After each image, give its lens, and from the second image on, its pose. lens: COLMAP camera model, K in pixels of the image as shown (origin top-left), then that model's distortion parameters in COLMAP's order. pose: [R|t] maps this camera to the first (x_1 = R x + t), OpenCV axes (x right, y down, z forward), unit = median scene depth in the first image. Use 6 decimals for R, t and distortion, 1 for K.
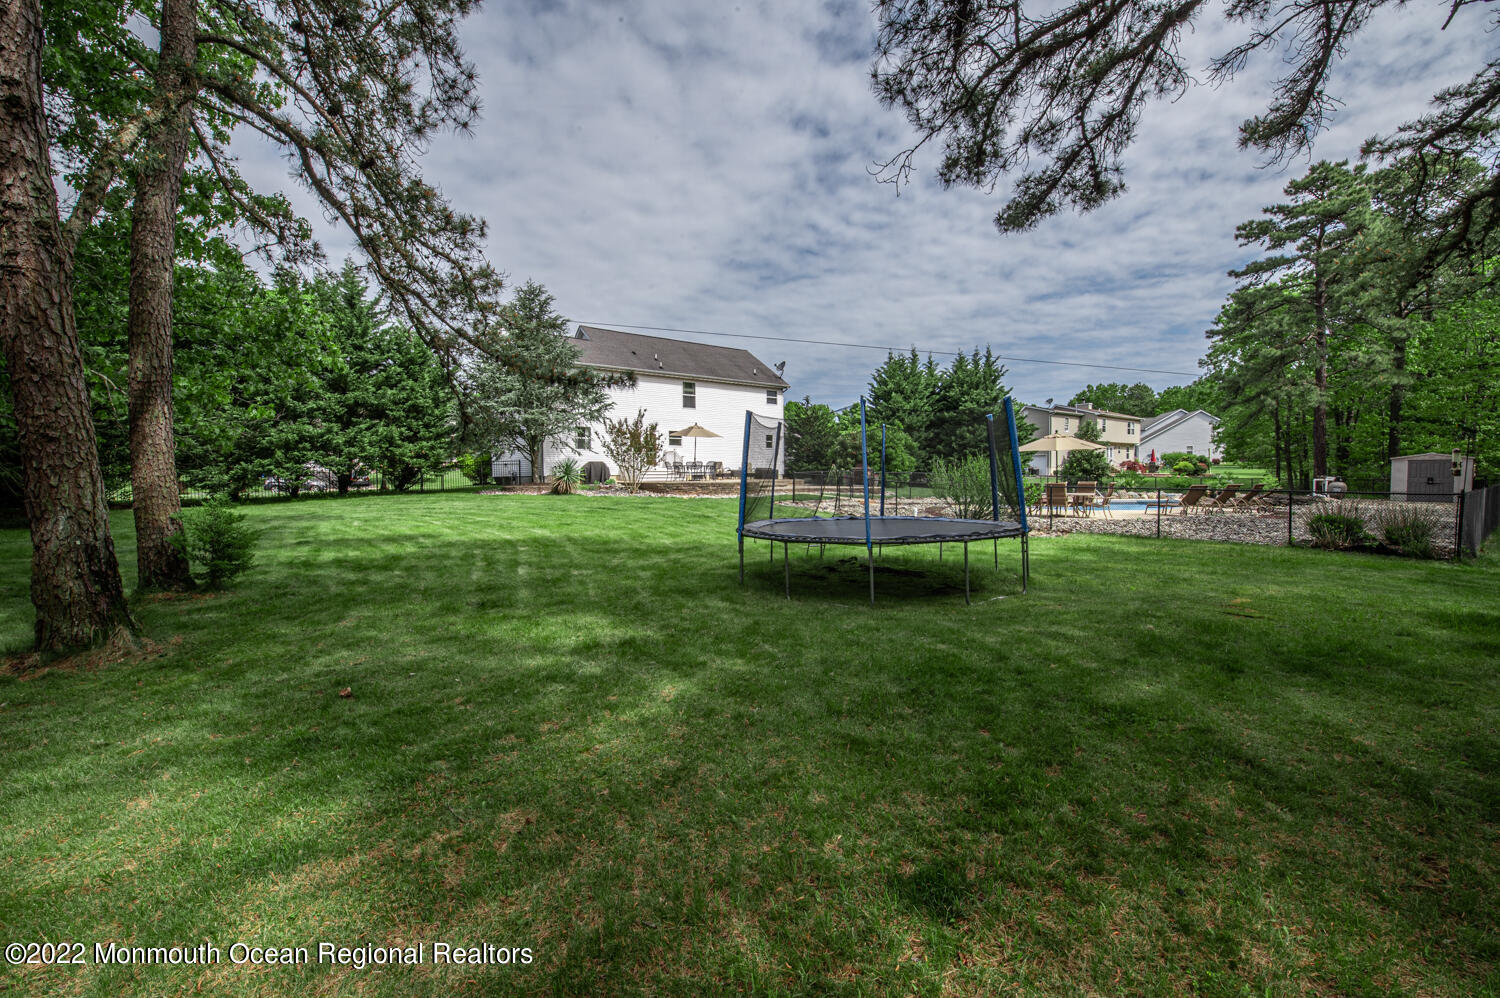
lens RADIAL K [[603.3, 0, 750.0], [0, 603.3, 499.0], [0, 0, 1]] dist [-0.013258, -0.005045]
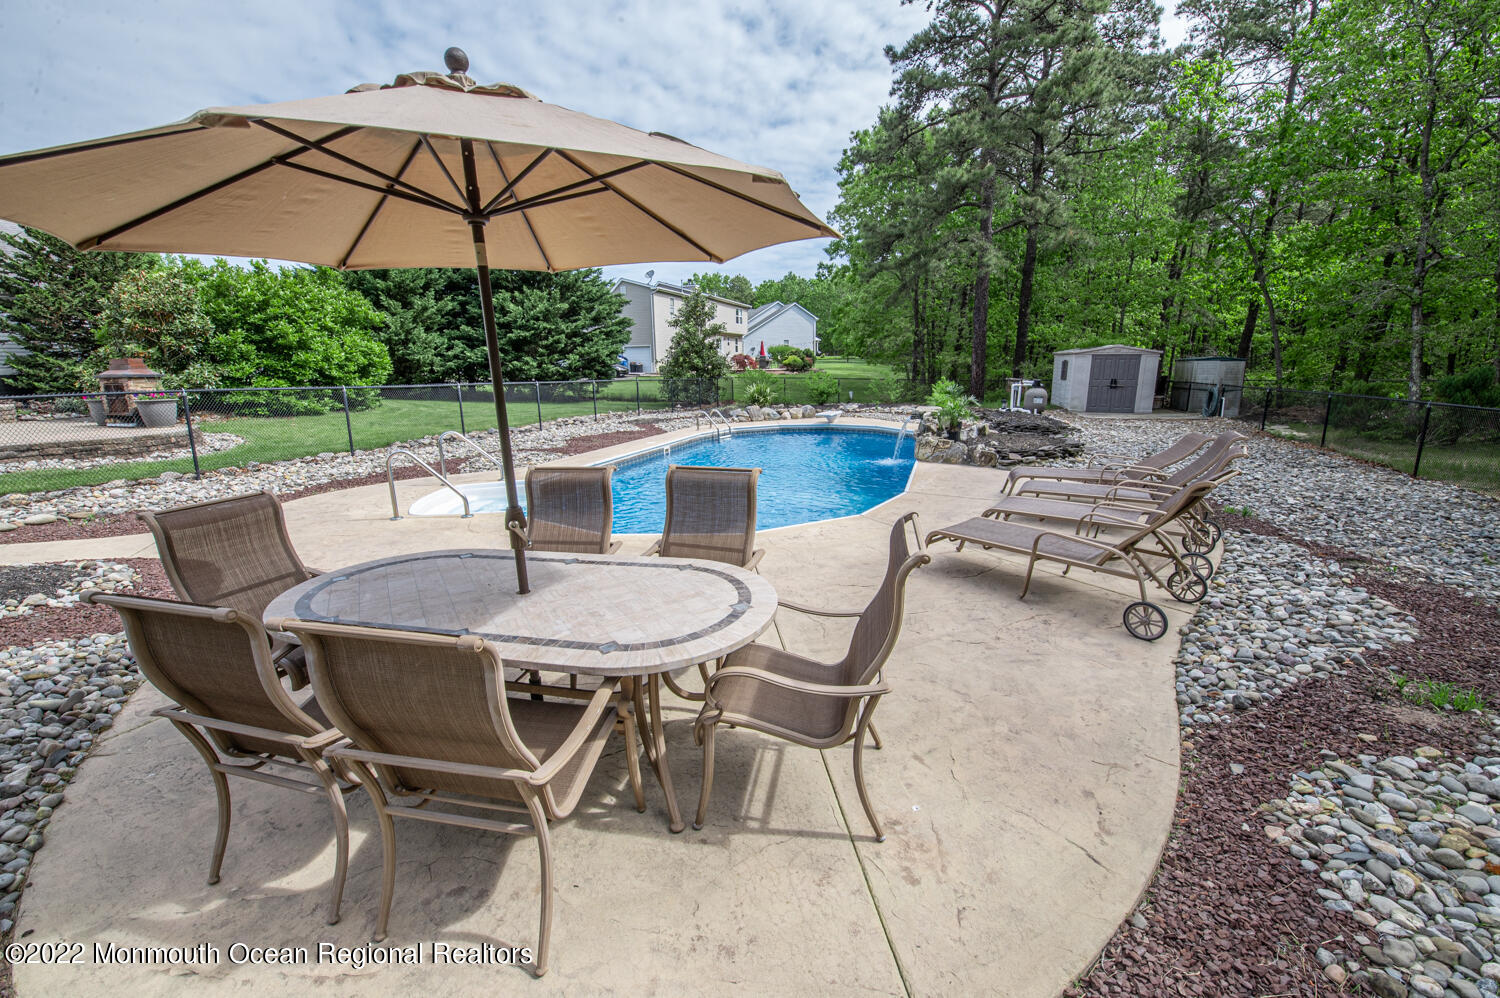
lens RADIAL K [[603.3, 0, 750.0], [0, 603.3, 499.0], [0, 0, 1]] dist [-0.013258, -0.005045]
pose [[0.826667, -0.124850, 0.548667, 0.149511], [0.028321, 0.983070, 0.181029, -0.016340], [-0.561979, -0.134112, 0.816207, 0.268104]]
